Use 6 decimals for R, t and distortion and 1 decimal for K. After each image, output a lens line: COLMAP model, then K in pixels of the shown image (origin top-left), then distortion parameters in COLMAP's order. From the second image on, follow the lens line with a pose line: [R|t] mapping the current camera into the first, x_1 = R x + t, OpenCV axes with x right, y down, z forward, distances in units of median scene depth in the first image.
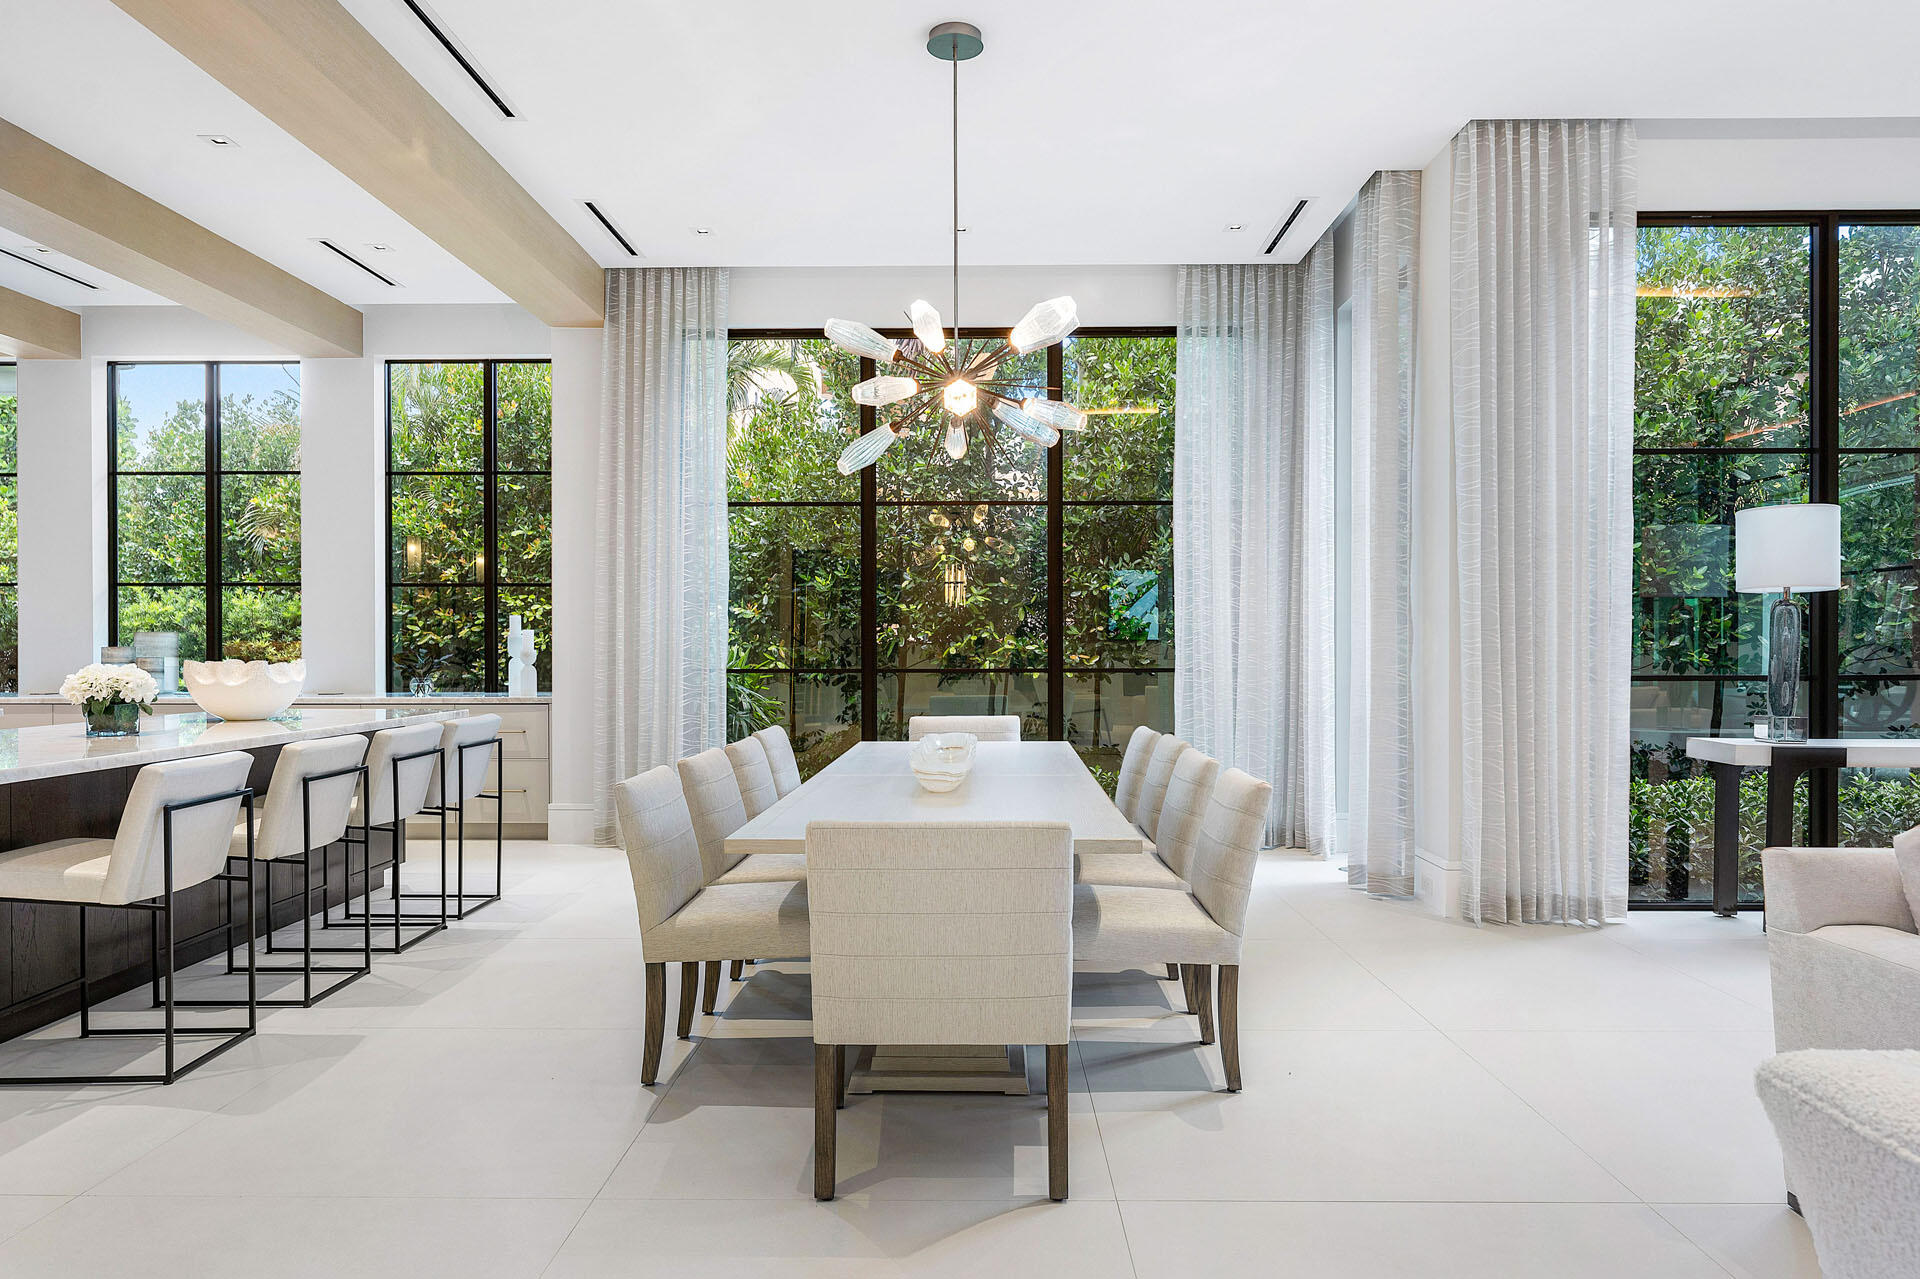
lens RADIAL K [[1189.1, 0, 960.0], [0, 1189.1, 639.5], [0, 0, 1]] dist [0.001900, 0.000488]
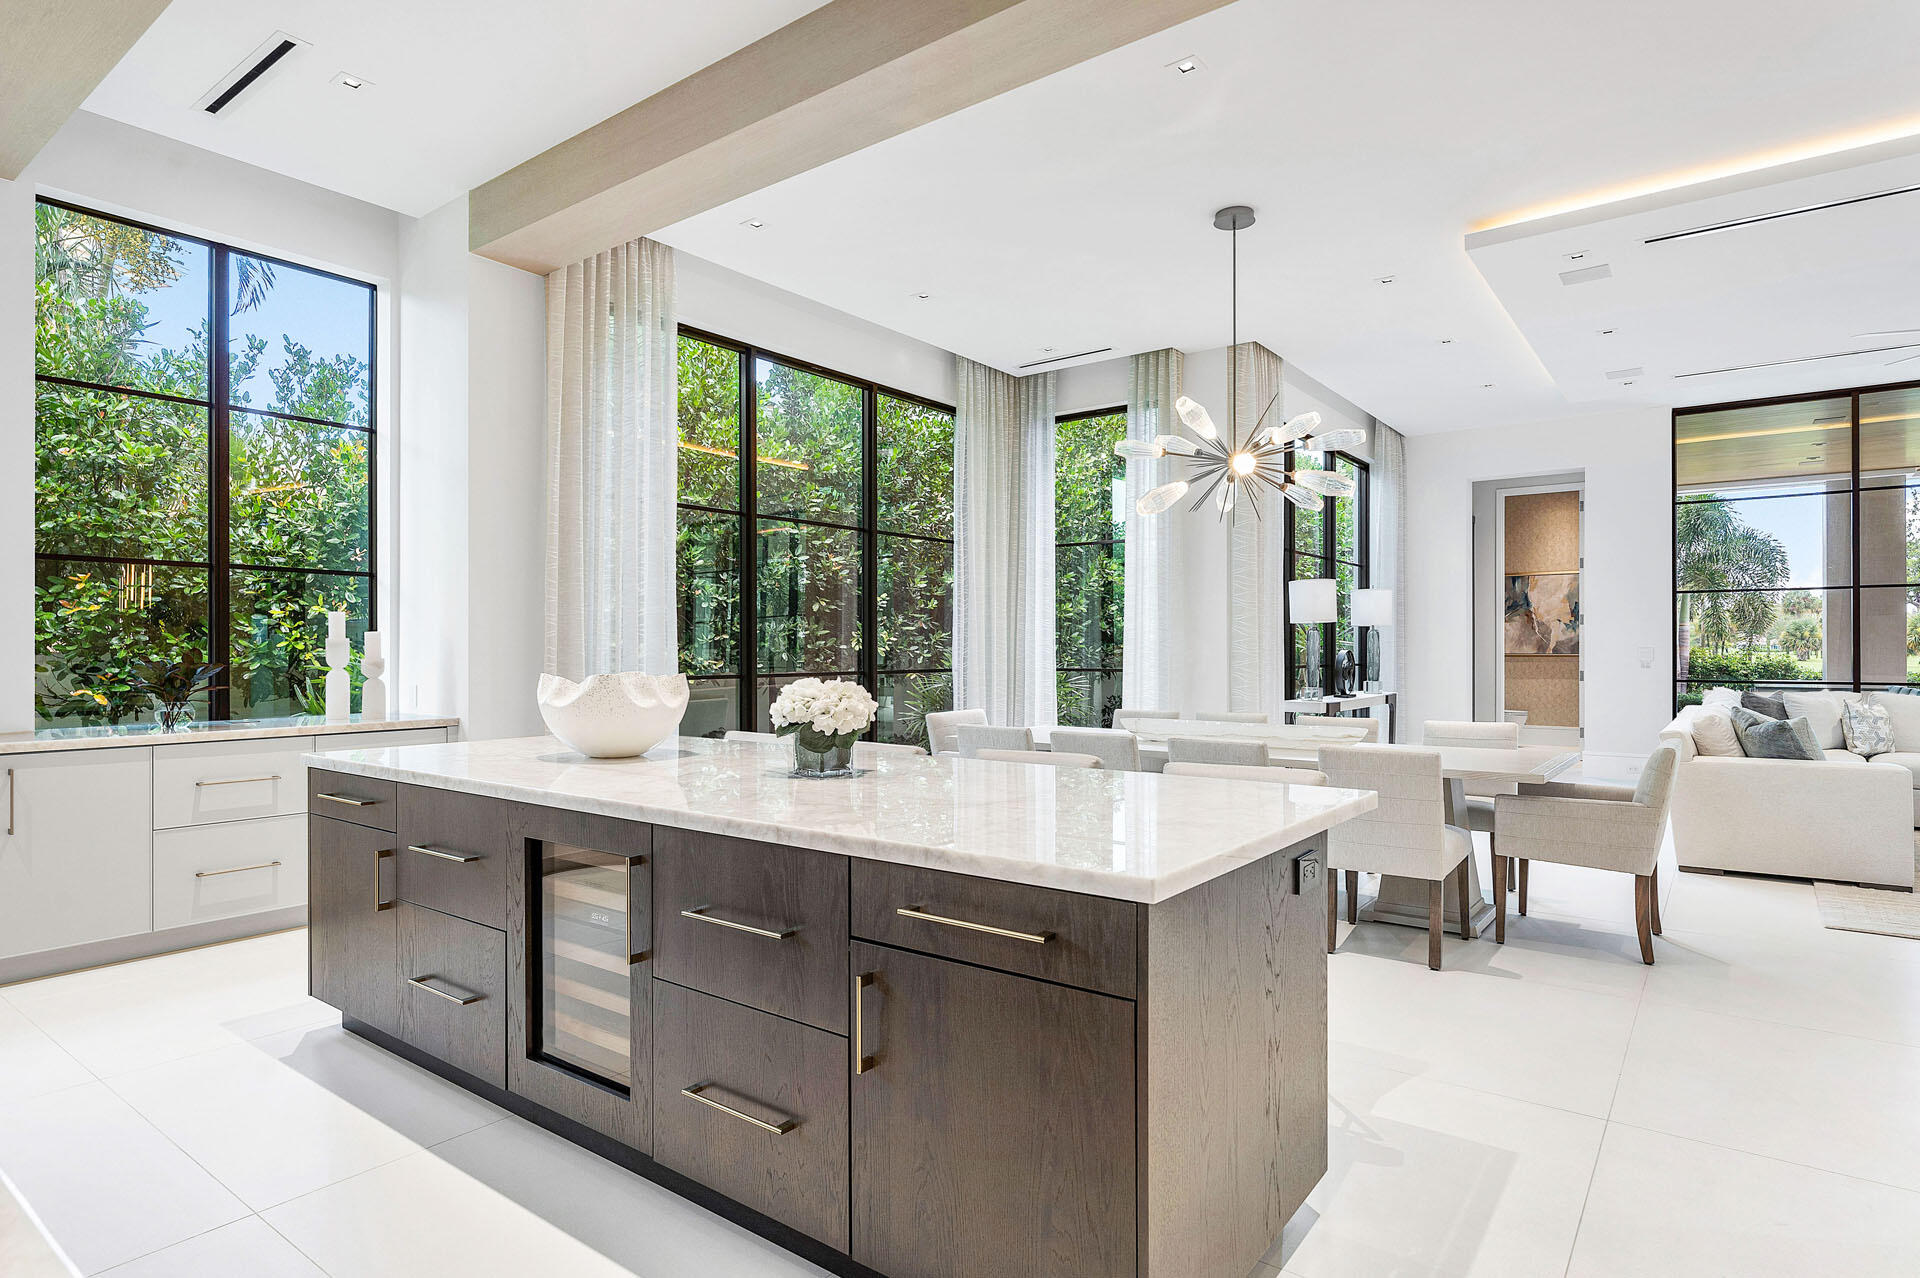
lens RADIAL K [[1033.3, 0, 960.0], [0, 1033.3, 639.0], [0, 0, 1]] dist [0.001459, 0.000351]
pose [[0.590675, 0.006090, 0.806886, -0.266550], [0.000125, 0.999971, -0.007639, 0.000087], [-0.806909, 0.004613, 0.590657, 0.125332]]
